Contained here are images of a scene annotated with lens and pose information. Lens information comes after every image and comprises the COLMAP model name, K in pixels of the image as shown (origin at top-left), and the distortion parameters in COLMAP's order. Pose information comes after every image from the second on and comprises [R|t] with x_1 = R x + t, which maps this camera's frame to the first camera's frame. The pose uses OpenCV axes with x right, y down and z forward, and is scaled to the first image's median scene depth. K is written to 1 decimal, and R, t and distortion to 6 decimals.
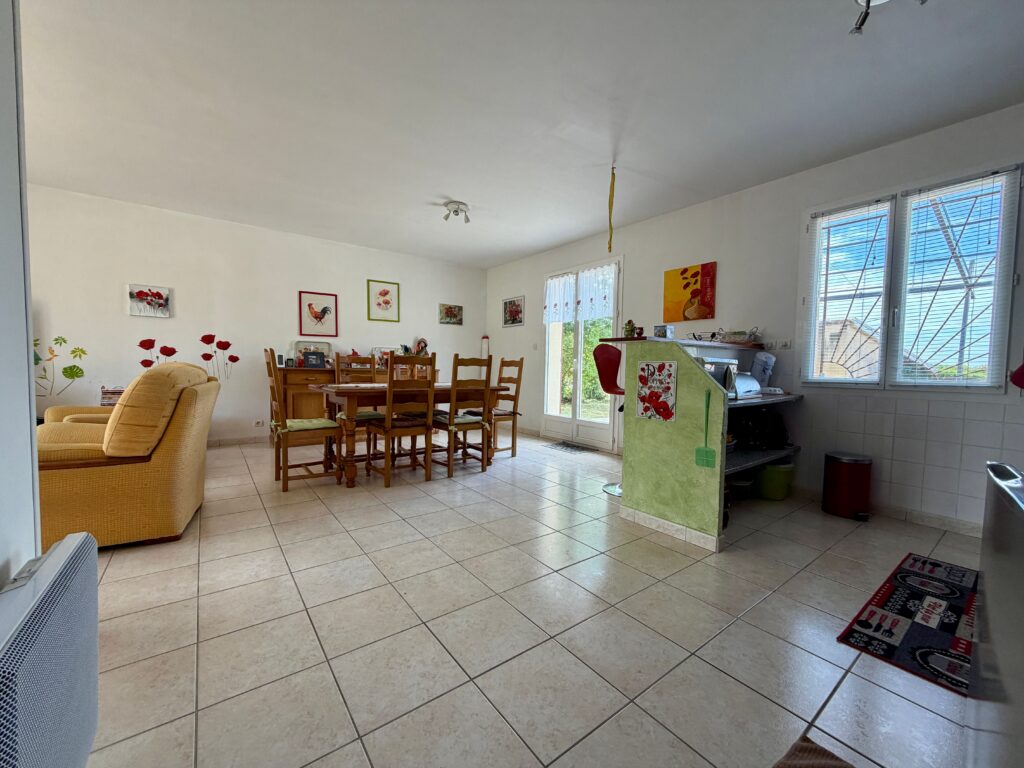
lens RADIAL K [[408.7, 0, 509.0], [0, 408.7, 384.9], [0, 0, 1]] dist [0.000397, 0.000746]
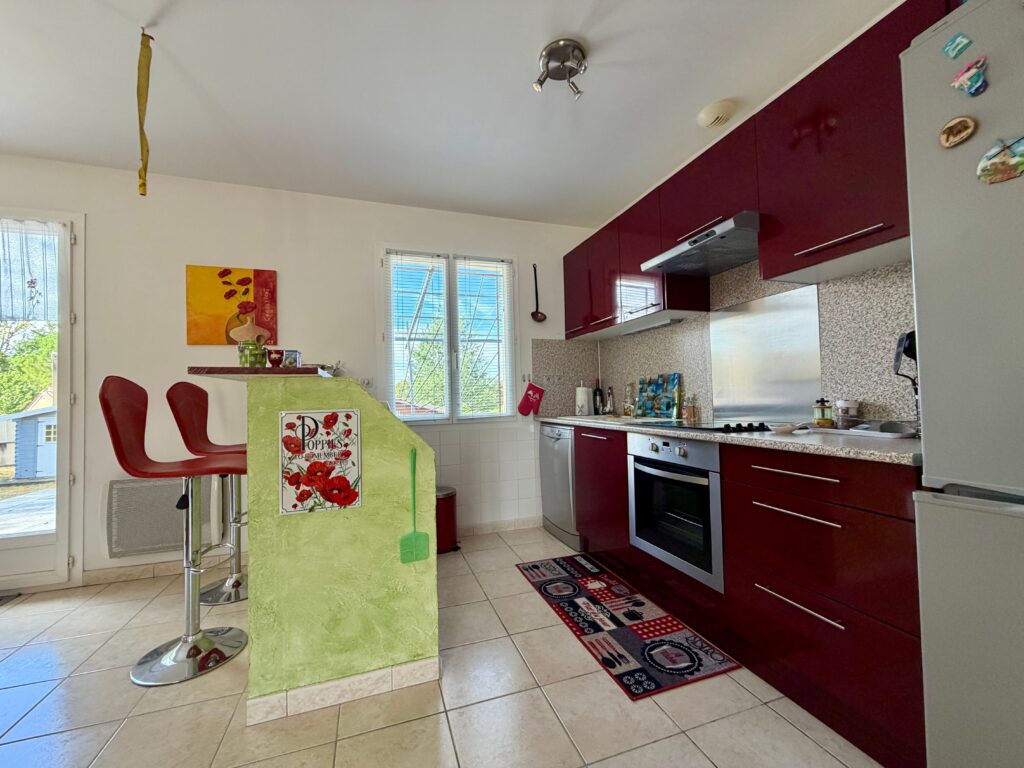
lens RADIAL K [[408.7, 0, 507.5], [0, 408.7, 385.5], [0, 0, 1]] dist [0.000397, 0.000746]
pose [[0.316784, 0.002518, 0.948494, -0.109752], [0.073394, 0.996933, -0.027159, -0.057258], [-0.945654, 0.078218, 0.315628, 0.553211]]
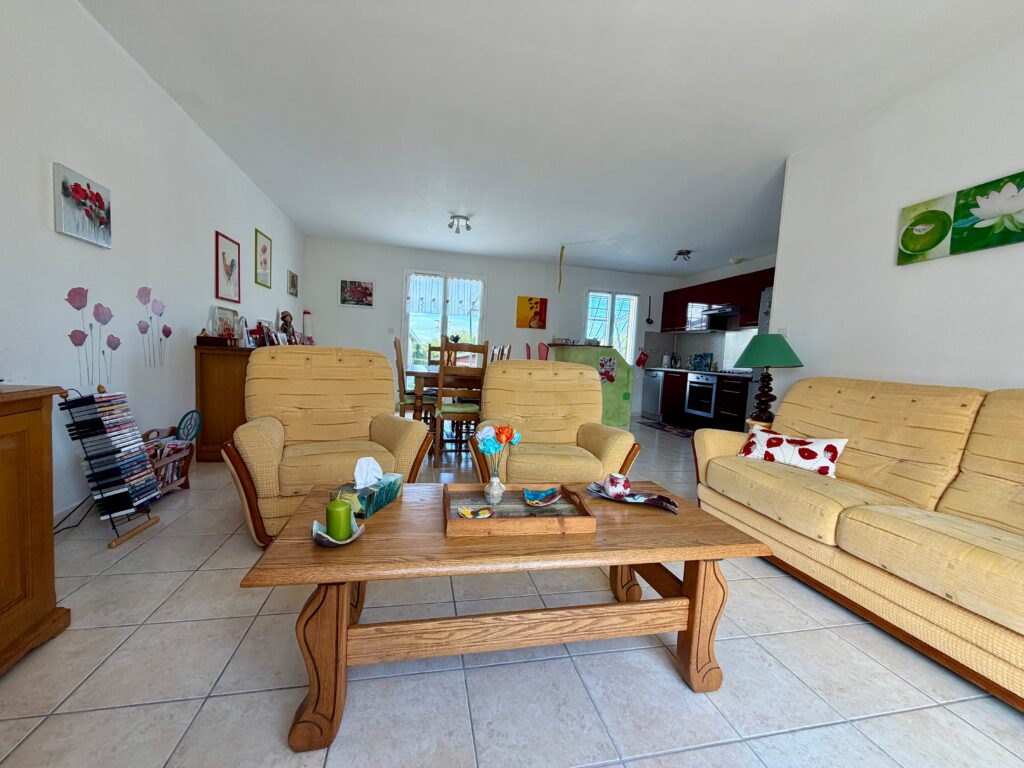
lens RADIAL K [[408.7, 0, 509.1], [0, 408.7, 385.7], [0, 0, 1]] dist [0.000397, 0.000746]
pose [[0.410627, -0.062767, 0.909640, -1.894220], [-0.004838, 0.997464, 0.071011, -0.055492], [-0.911790, -0.033560, 0.409282, 0.568820]]
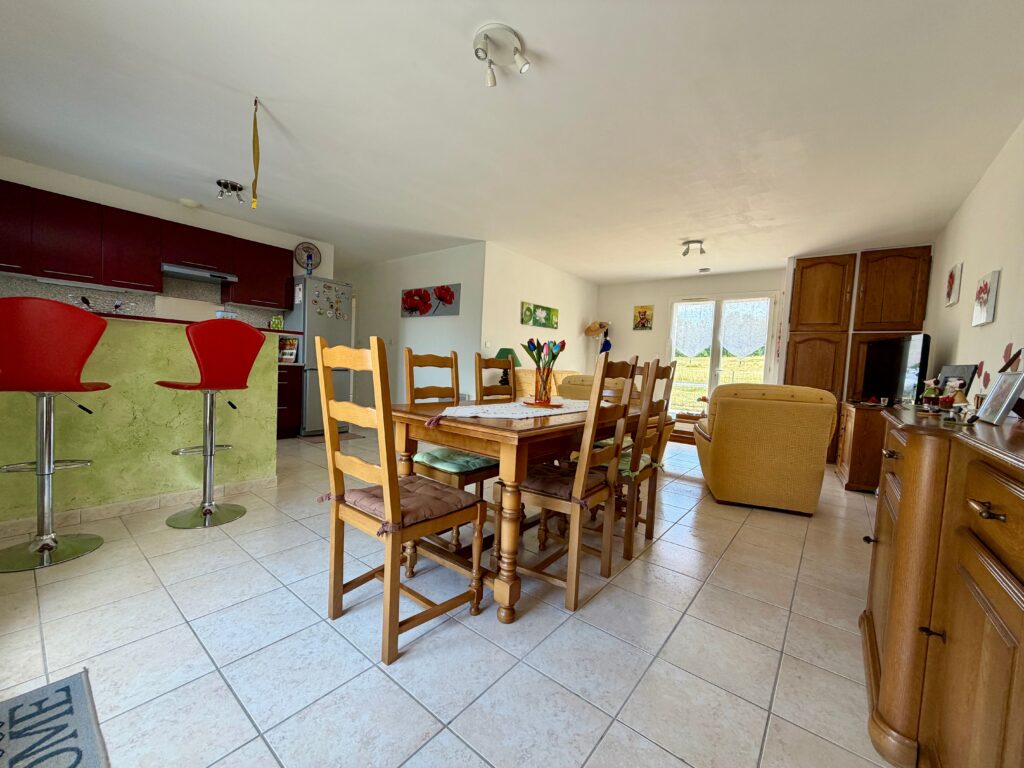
lens RADIAL K [[408.7, 0, 513.7], [0, 408.7, 386.0], [0, 0, 1]] dist [0.000397, 0.000746]
pose [[-0.965528, -0.053806, -0.254677, -0.076581], [-0.079718, 0.992513, 0.092538, -0.123718], [0.247791, 0.109651, -0.962588, 2.417263]]
